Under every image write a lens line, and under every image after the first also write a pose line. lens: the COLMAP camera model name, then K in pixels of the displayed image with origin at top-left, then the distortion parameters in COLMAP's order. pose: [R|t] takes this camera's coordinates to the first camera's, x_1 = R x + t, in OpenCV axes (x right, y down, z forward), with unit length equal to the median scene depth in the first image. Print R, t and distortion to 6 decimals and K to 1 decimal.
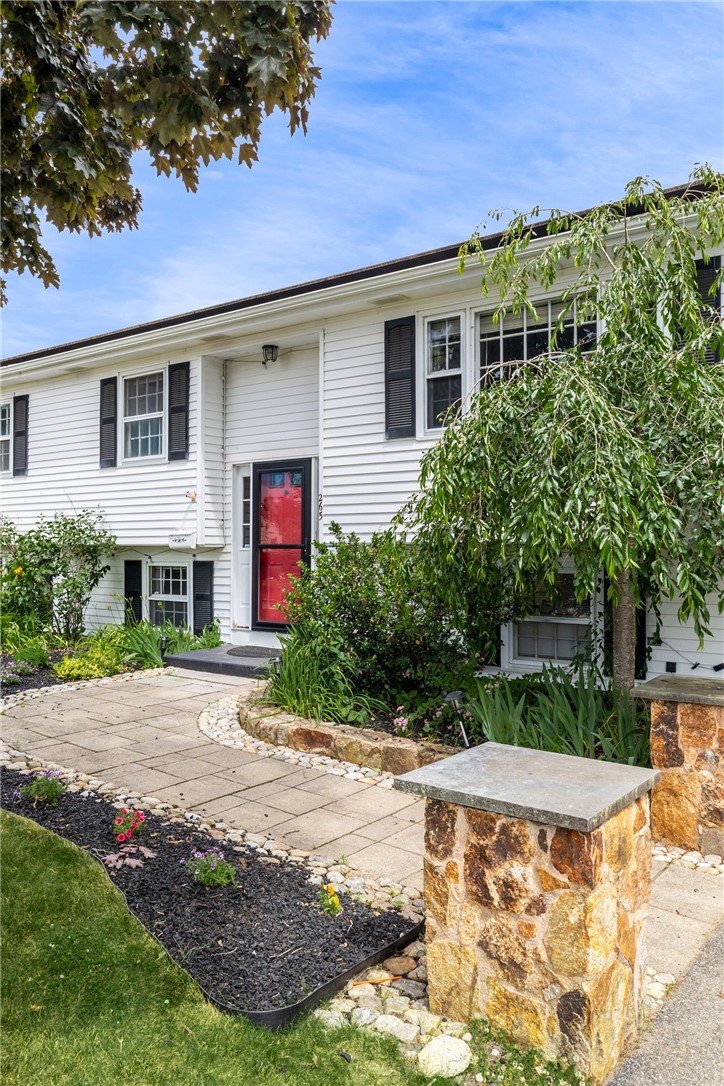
lens RADIAL K [[862.6, 0, 345.6], [0, 862.6, 568.7], [0, 0, 1]] dist [-0.001284, 0.004410]
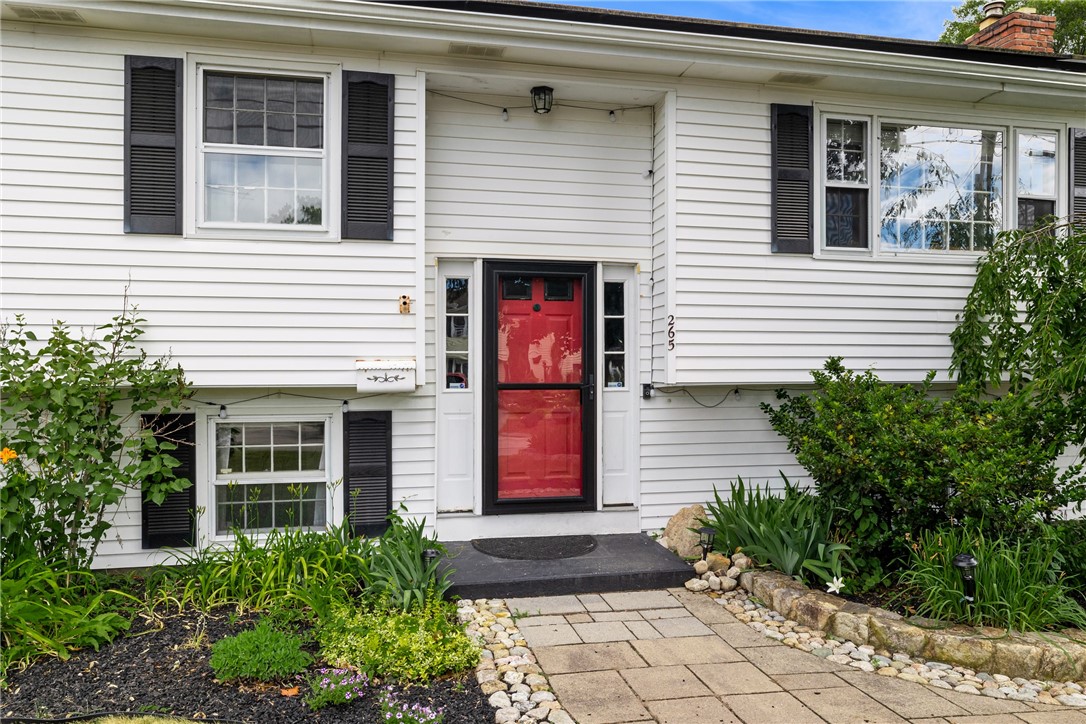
lens RADIAL K [[811.5, 0, 498.6], [0, 811.5, 367.1], [0, 0, 1]] dist [-0.006779, -0.003137]
pose [[0.629665, -0.007960, 0.776826, -0.746642], [0.018011, 0.999828, -0.004354, -0.048176], [-0.776658, 0.016732, 0.629700, 0.779744]]
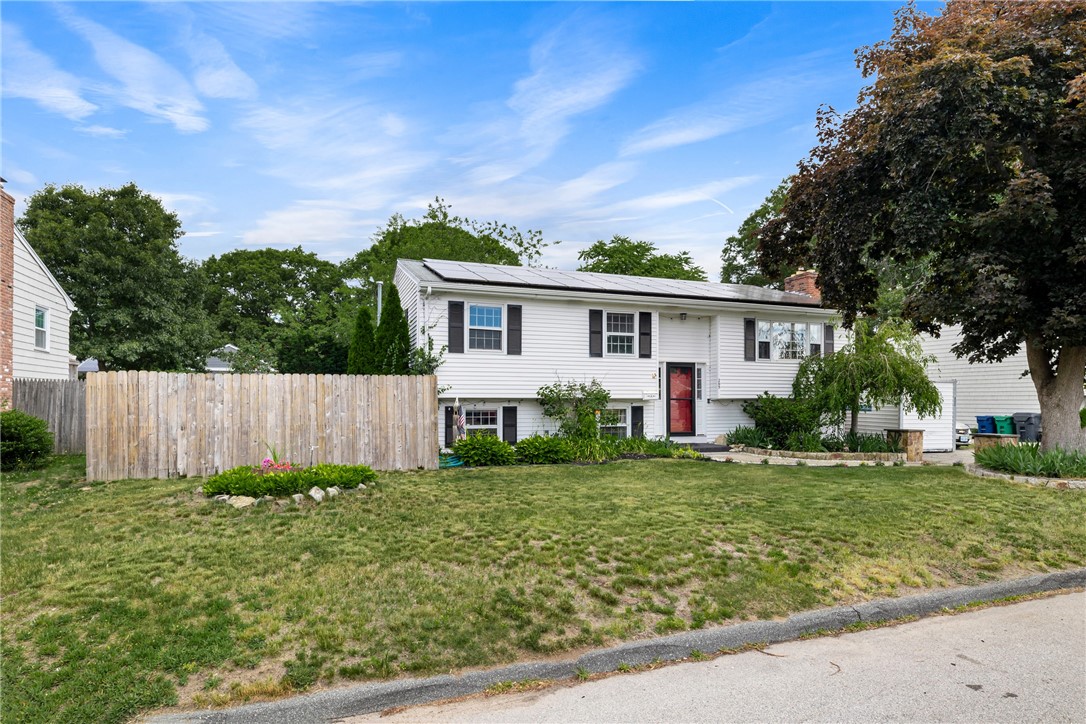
lens RADIAL K [[605.7, 0, 521.7], [0, 605.7, 413.1], [0, 0, 1]] dist [-0.000511, -0.000648]
pose [[0.511229, -0.024932, 0.859083, -2.146772], [0.019236, 0.999661, 0.017565, -0.031280], [-0.859229, 0.007546, 0.511535, 0.667845]]
